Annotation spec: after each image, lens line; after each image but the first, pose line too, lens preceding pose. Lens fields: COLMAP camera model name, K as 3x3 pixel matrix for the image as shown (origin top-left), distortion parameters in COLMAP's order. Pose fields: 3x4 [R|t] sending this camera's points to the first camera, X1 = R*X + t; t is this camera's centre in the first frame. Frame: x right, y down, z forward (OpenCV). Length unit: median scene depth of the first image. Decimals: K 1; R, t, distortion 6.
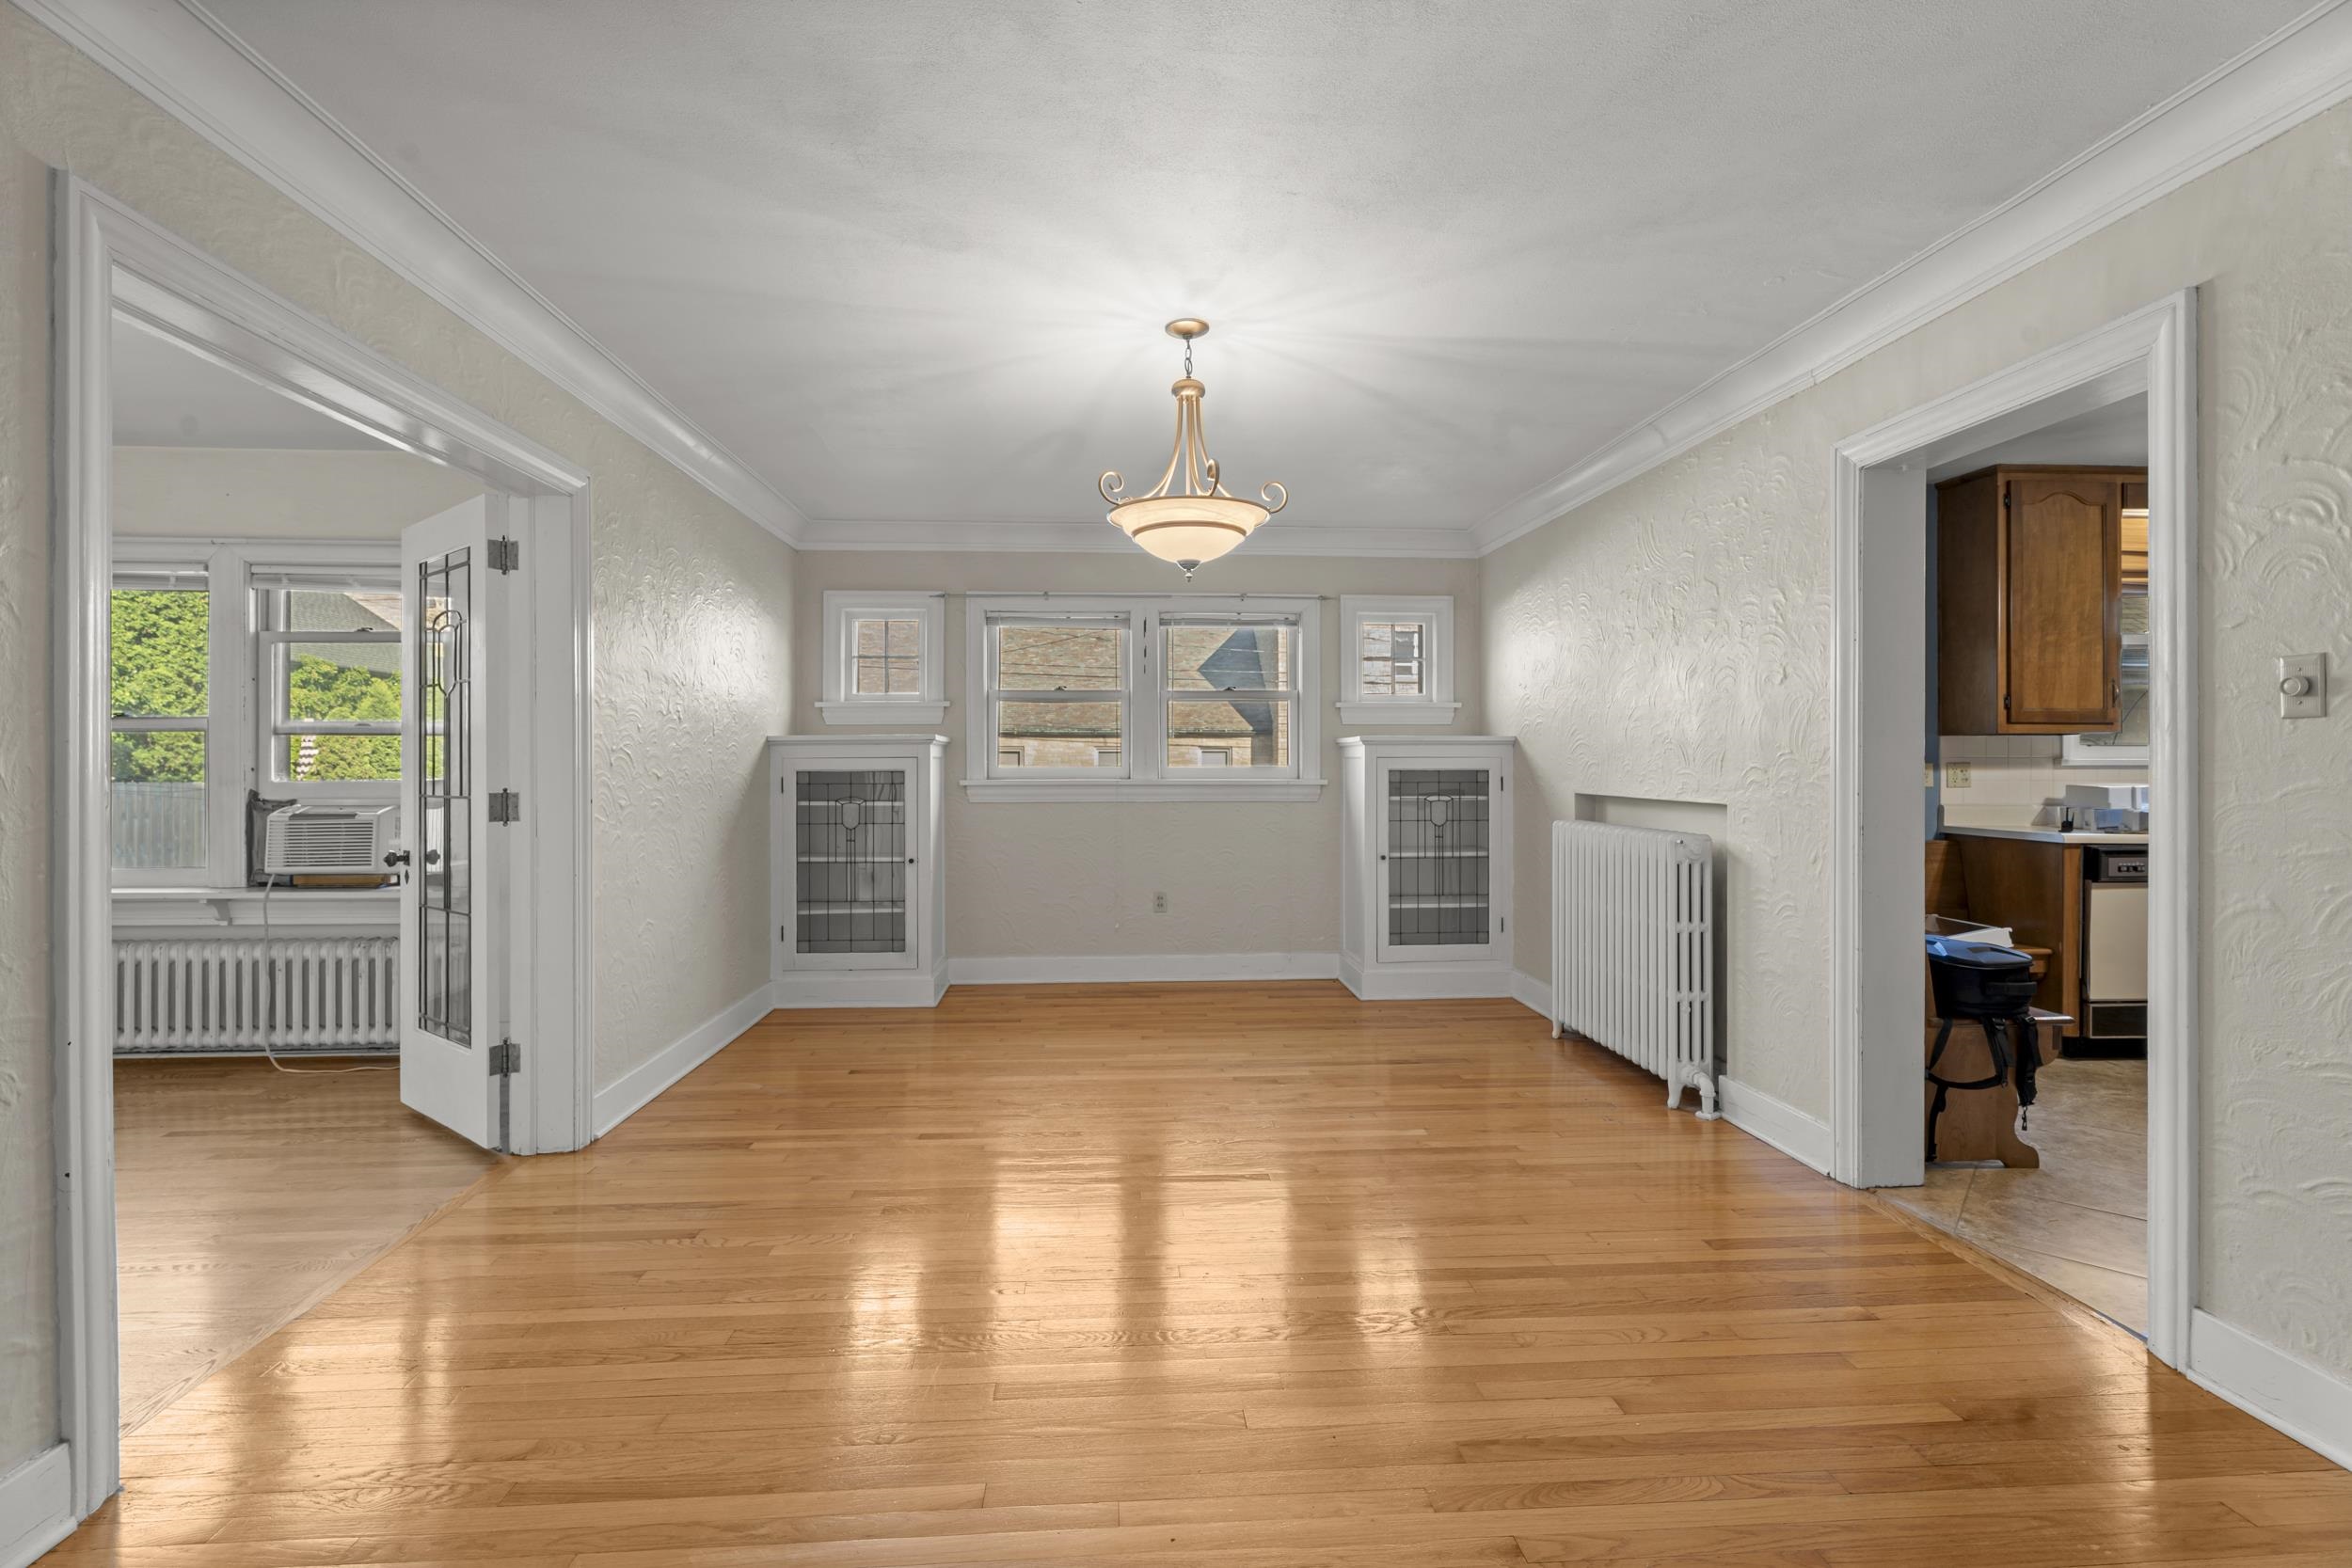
lens RADIAL K [[1057.9, 0, 1166.0], [0, 1057.9, 765.3], [0, 0, 1]] dist [0.000390, -0.000279]
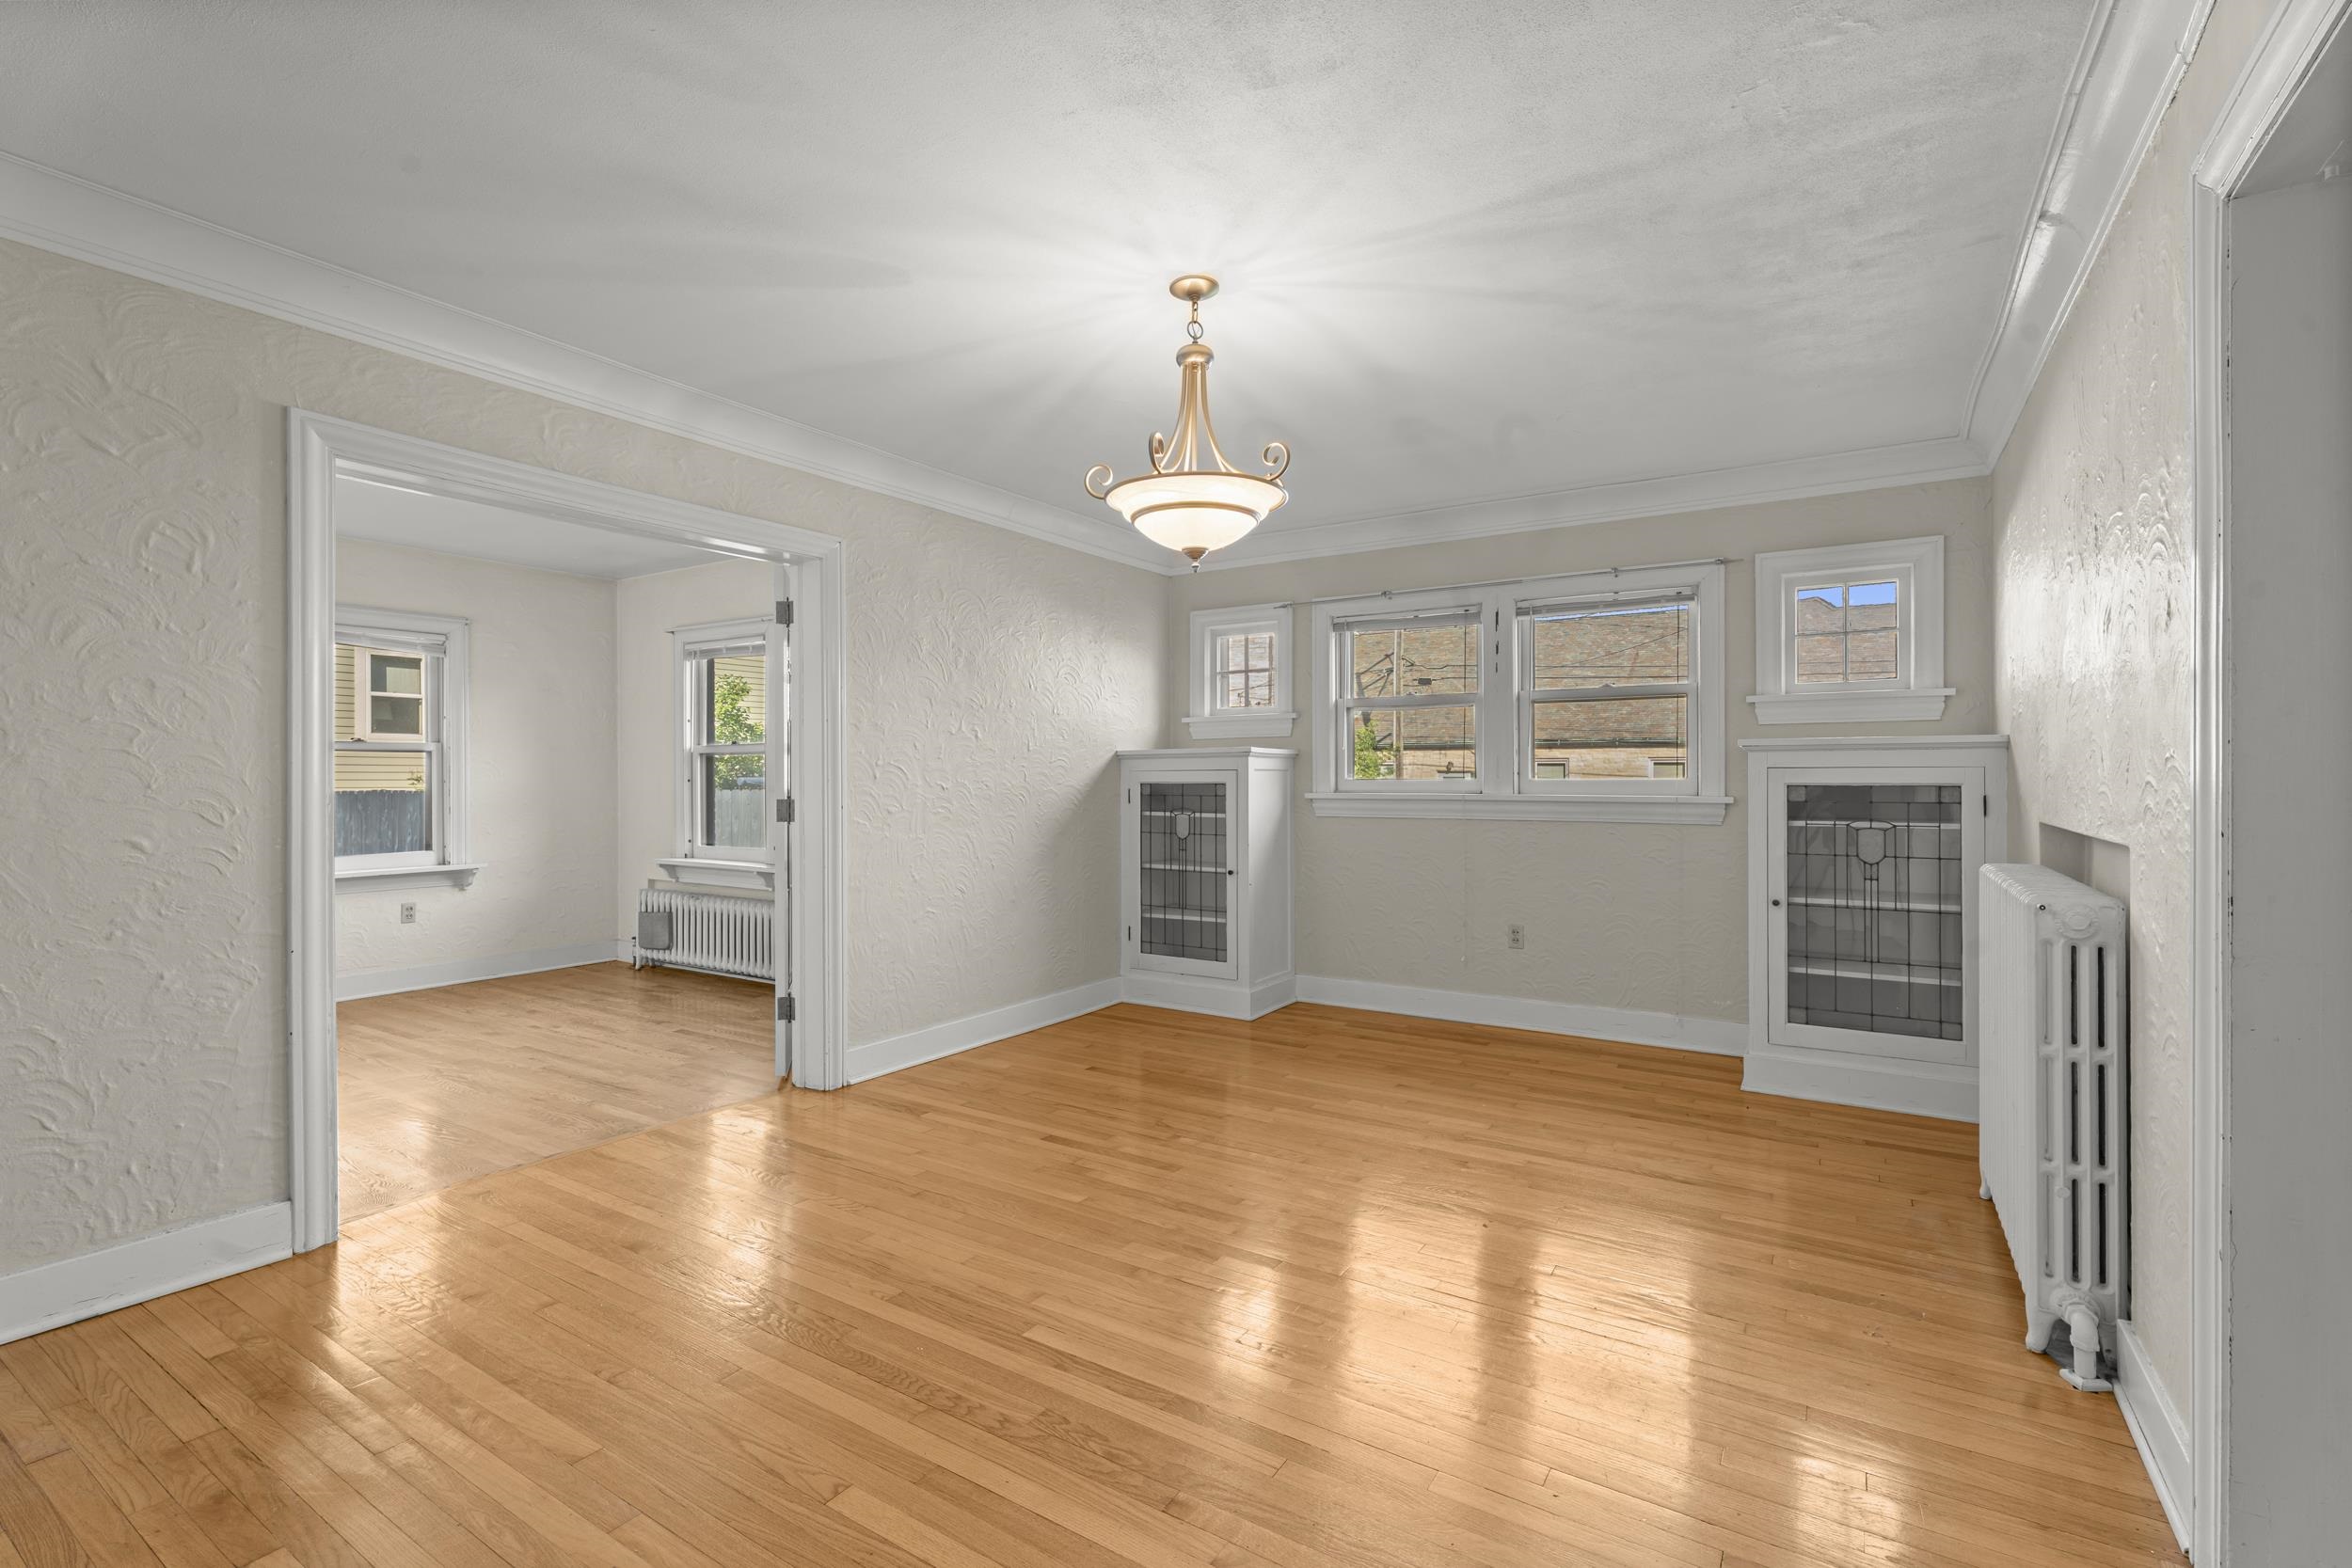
lens RADIAL K [[1050.7, 0, 1182.9], [0, 1050.7, 779.5], [0, 0, 1]] dist [0.001246, -0.000090]
pose [[0.805072, 0.001421, -0.593176, 0.317136], [-0.000290, 0.999998, 0.002002, -0.000443], [0.593178, -0.001440, 0.805070, 0.165982]]
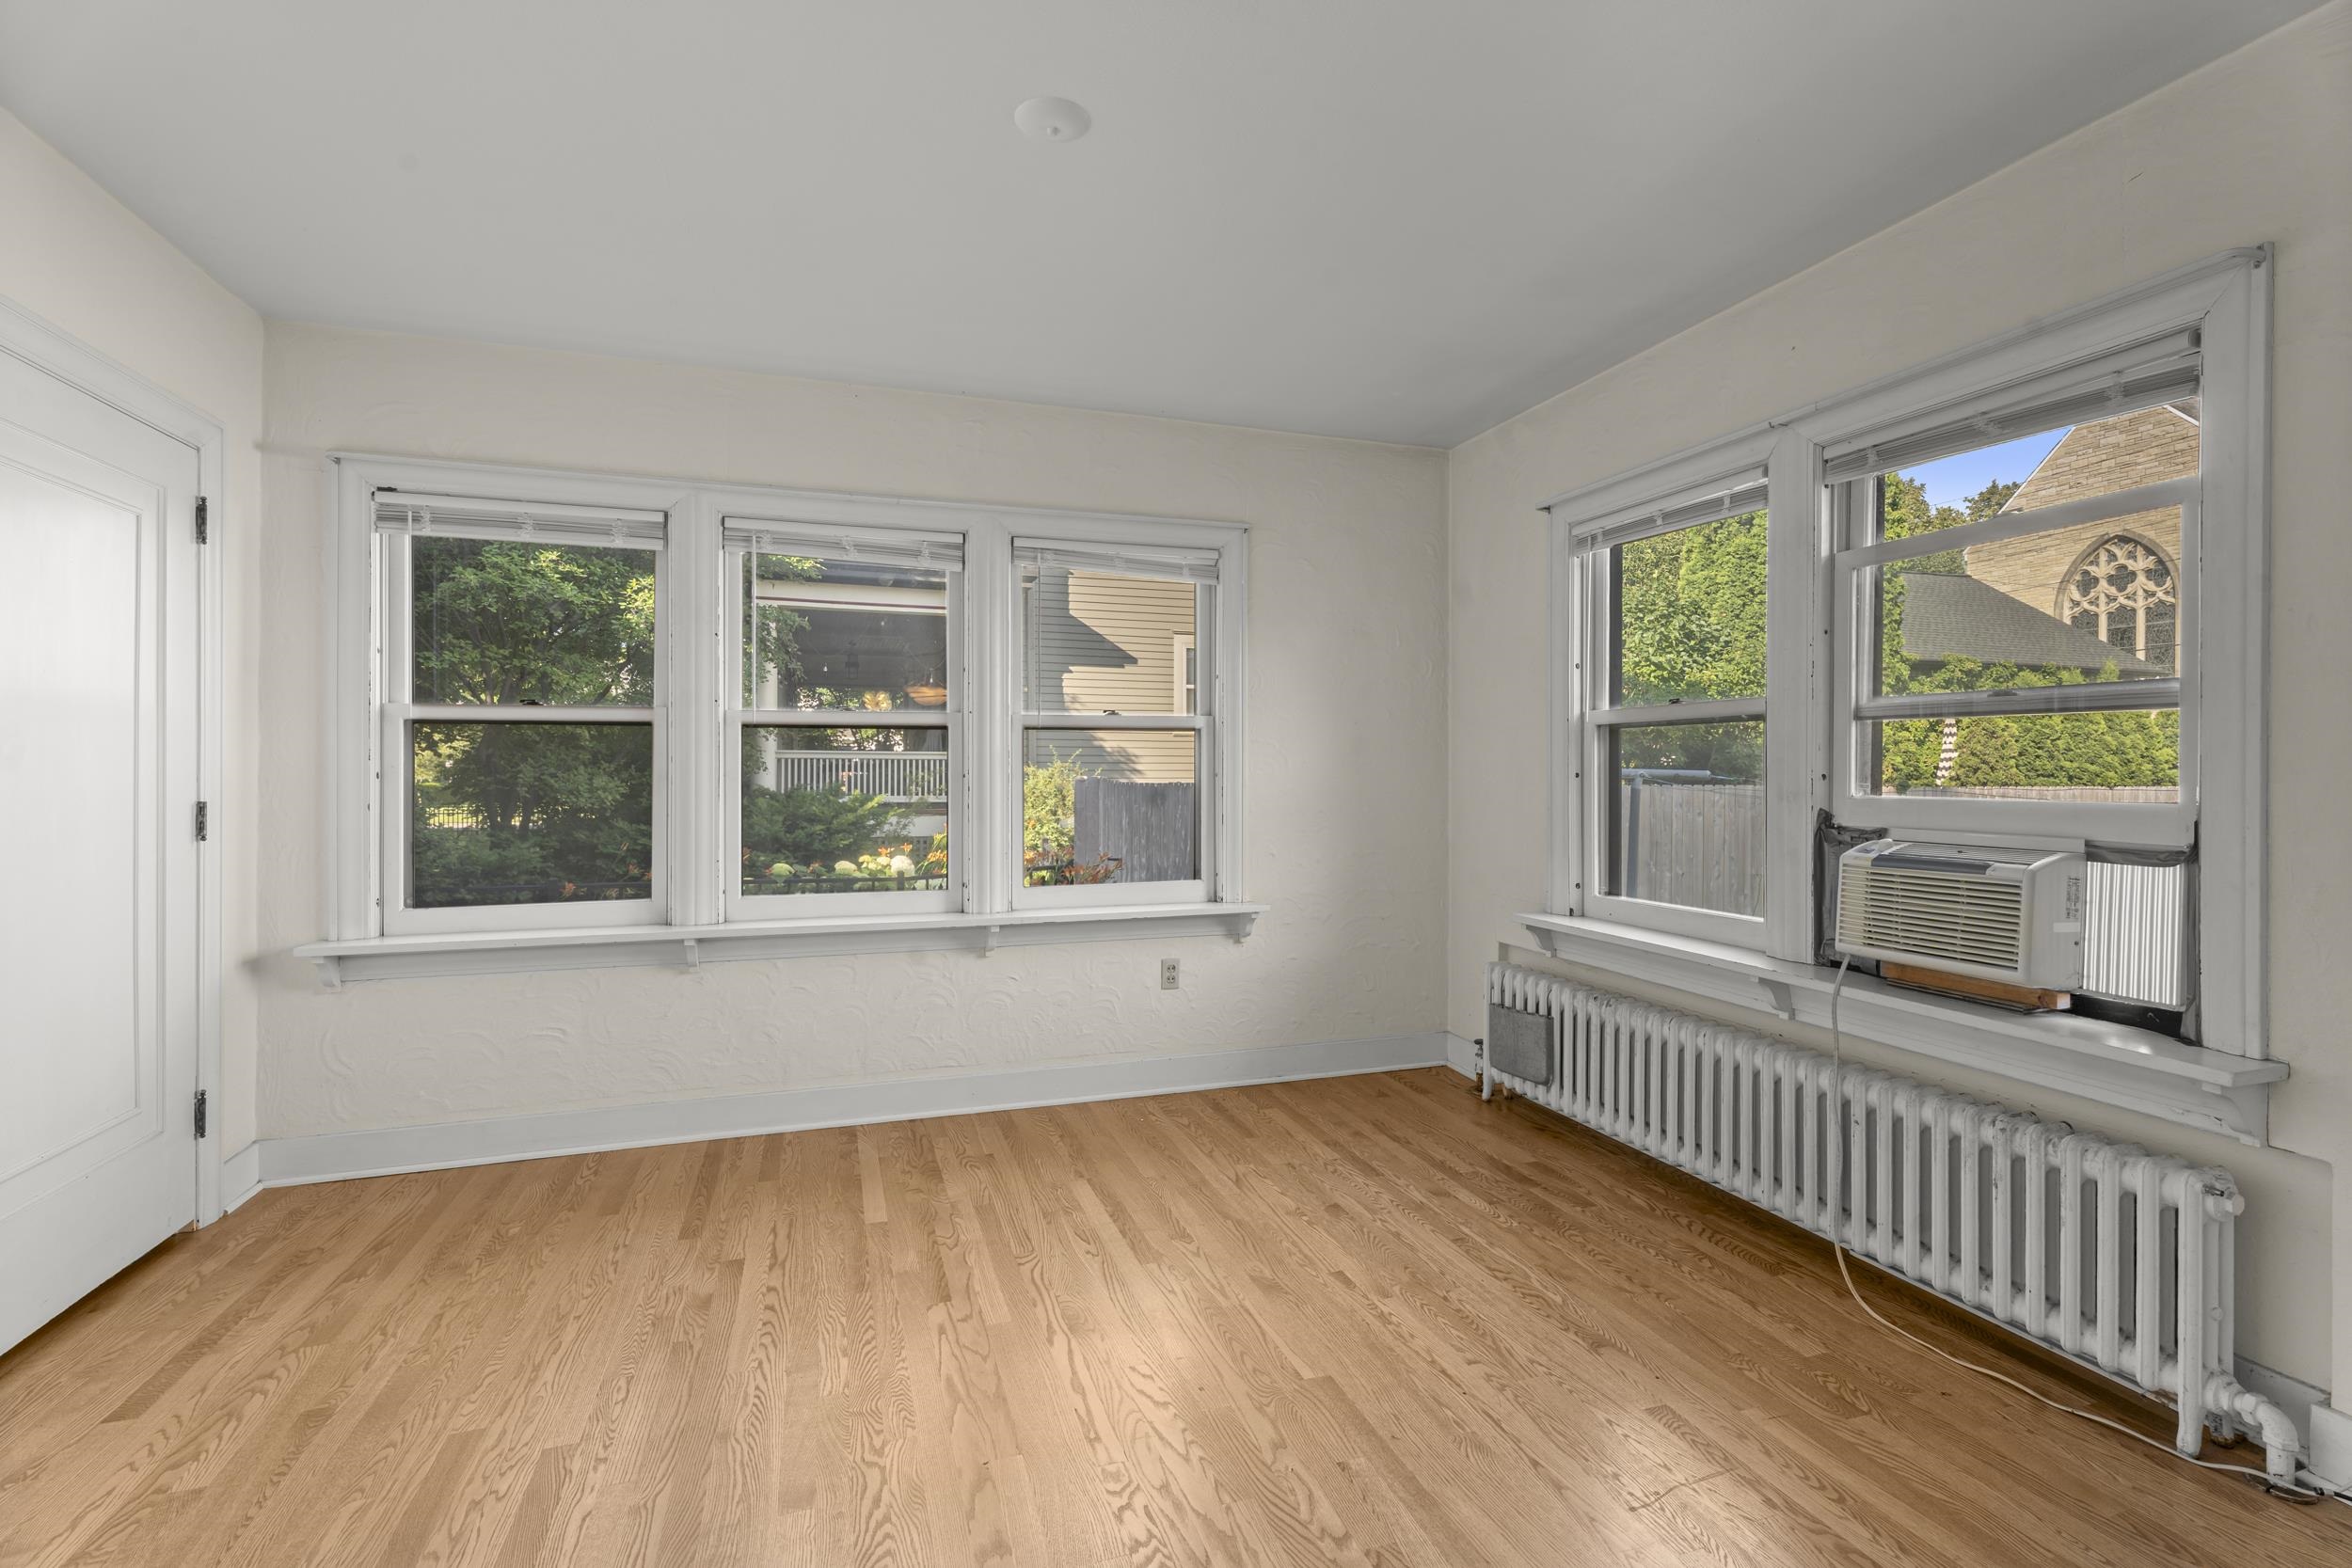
lens RADIAL K [[1052.6, 0, 1182.0], [0, 1052.6, 774.3], [0, 0, 1]] dist [0.000412, 0.000340]
pose [[0.252769, 0.006069, -0.967508, -0.302554], [-0.001402, 0.999982, 0.005906, -0.000513], [0.967526, -0.000136, 0.252773, 0.402264]]
